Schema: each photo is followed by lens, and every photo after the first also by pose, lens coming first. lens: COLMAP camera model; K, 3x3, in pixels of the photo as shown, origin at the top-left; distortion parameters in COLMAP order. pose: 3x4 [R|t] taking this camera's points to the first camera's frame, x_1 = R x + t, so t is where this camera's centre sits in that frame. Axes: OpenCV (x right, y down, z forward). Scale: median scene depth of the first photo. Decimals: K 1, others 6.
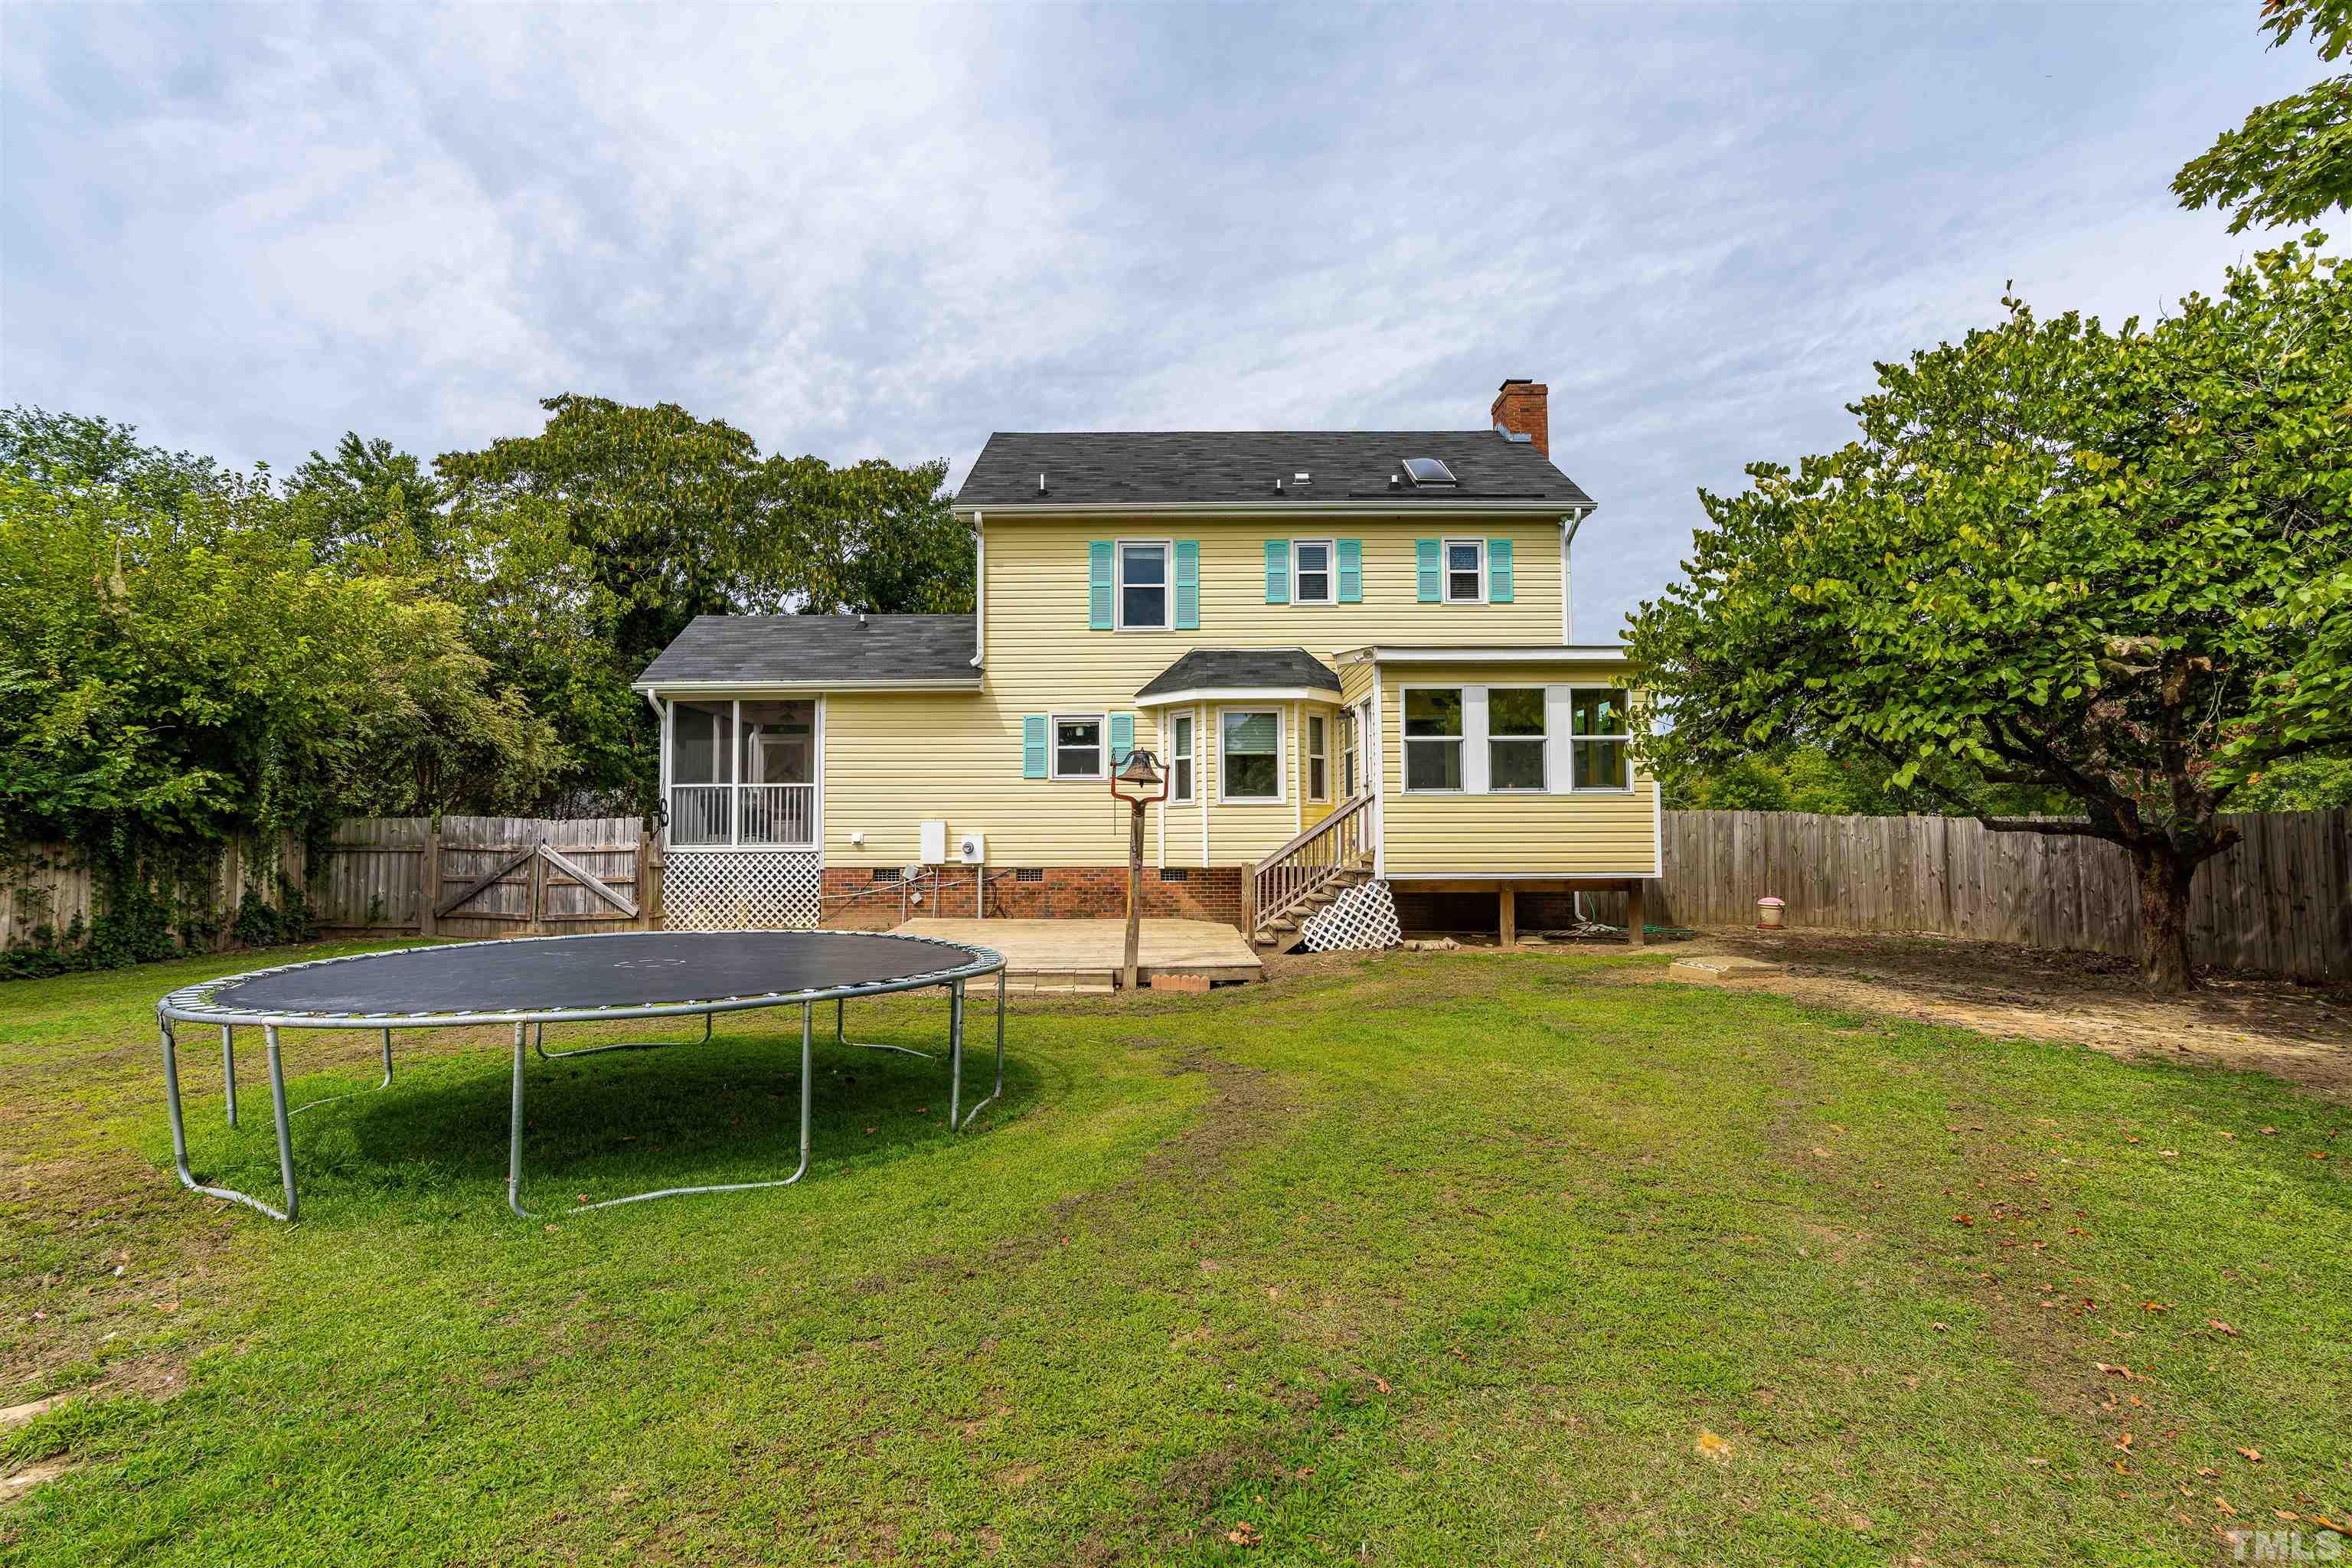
lens RADIAL K [[1080.3, 0, 1187.4], [0, 1080.3, 783.8], [0, 0, 1]] dist [-0.035046, 0.019961]
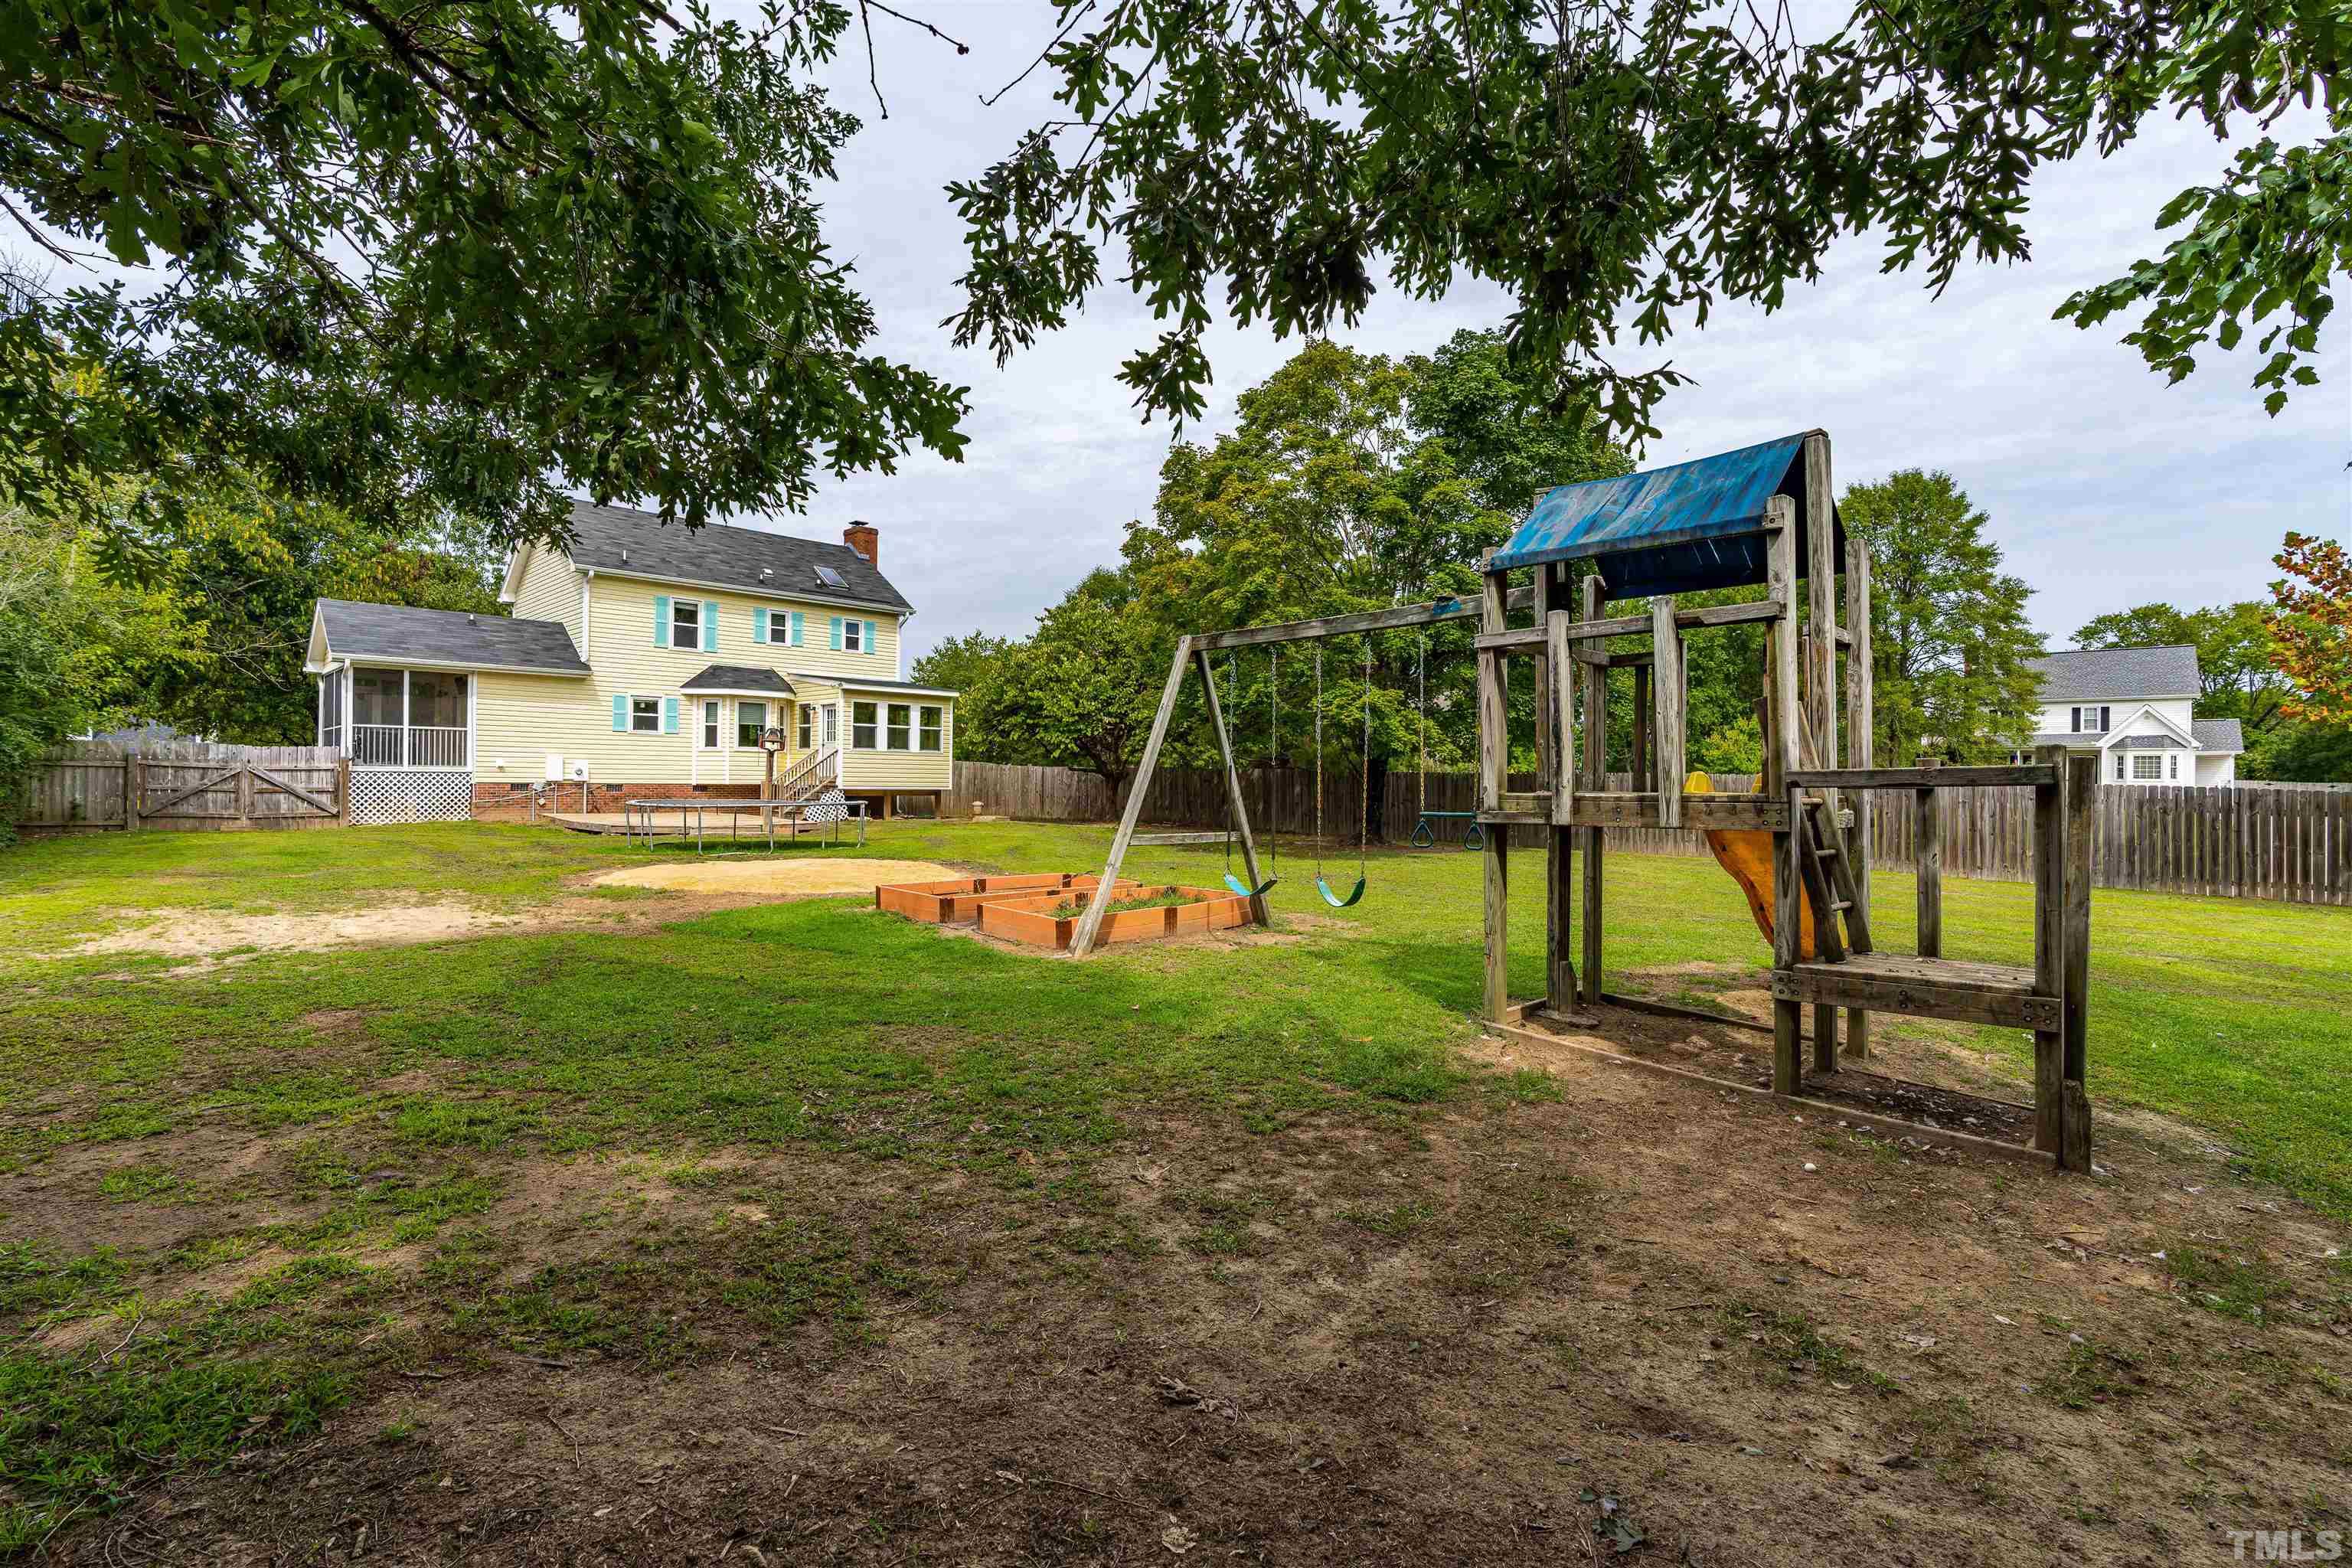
lens RADIAL K [[1080.3, 0, 1176.5], [0, 1080.3, 784.2], [0, 0, 1]] dist [-0.035046, 0.019961]
pose [[0.699308, 0.011335, 0.714730, -0.738801], [-0.048124, 0.998352, 0.031252, -0.017278], [-0.713198, -0.056250, 0.698702, -0.819060]]
